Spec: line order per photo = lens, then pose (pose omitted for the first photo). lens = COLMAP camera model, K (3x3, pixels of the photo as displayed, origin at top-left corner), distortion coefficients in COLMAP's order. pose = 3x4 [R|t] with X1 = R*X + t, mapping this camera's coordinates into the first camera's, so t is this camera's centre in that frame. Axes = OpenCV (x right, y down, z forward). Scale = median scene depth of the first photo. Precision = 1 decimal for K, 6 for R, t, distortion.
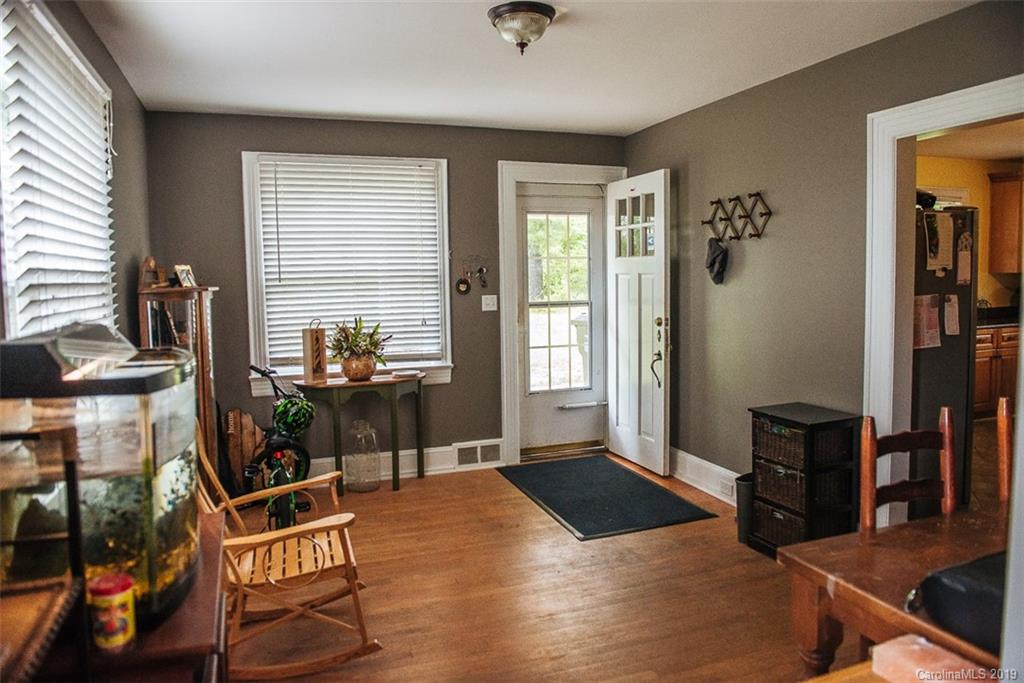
lens RADIAL K [[709.5, 0, 512.8], [0, 709.5, 330.1], [0, 0, 1]] dist [-0.055176, -0.001331]
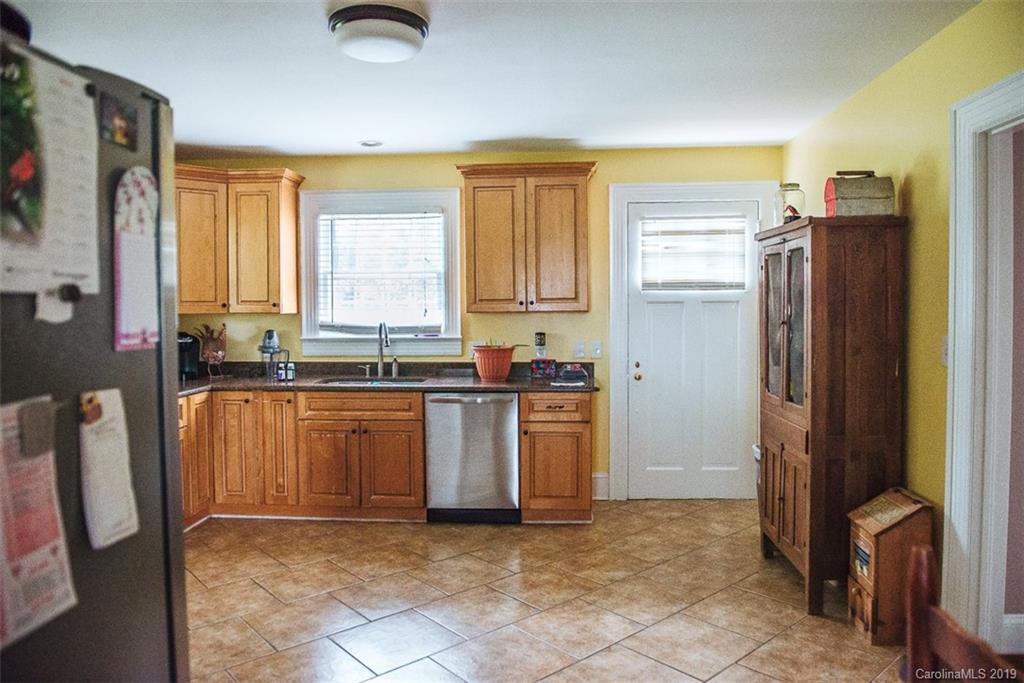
lens RADIAL K [[709.5, 0, 512.8], [0, 709.5, 330.1], [0, 0, 1]] dist [-0.055176, -0.001331]
pose [[0.403905, -0.015284, 0.914673, 0.455178], [0.071130, 0.997358, -0.014744, -0.058969], [-0.912031, 0.071016, 0.403925, 0.750606]]
